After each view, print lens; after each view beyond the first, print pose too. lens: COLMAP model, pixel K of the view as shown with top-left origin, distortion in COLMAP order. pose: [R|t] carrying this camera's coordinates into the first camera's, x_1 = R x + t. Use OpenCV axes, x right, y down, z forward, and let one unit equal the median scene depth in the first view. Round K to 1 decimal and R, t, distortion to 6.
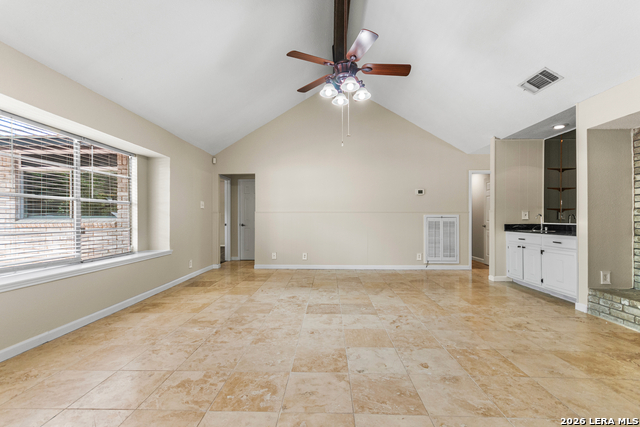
lens RADIAL K [[286.0, 0, 321.0], [0, 286.0, 218.0], [0, 0, 1]] dist [0.007931, -0.000384]
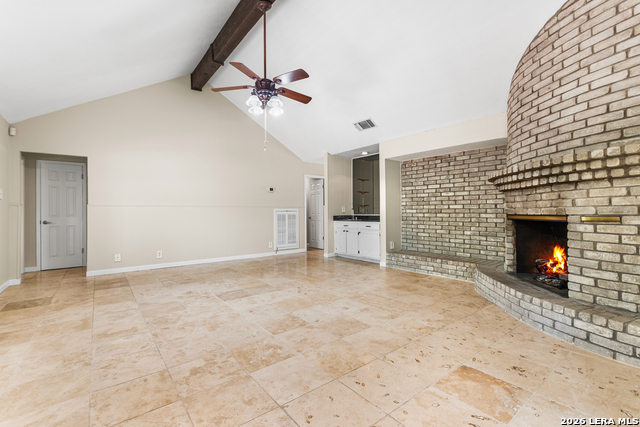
lens RADIAL K [[286.0, 0, 320.0], [0, 286.0, 210.4], [0, 0, 1]] dist [0.007931, -0.000384]
pose [[0.767040, -0.001291, 0.641598, -0.352188], [0.006342, 0.999964, -0.005569, 0.002906], [-0.641568, 0.008341, 0.767021, -0.037819]]
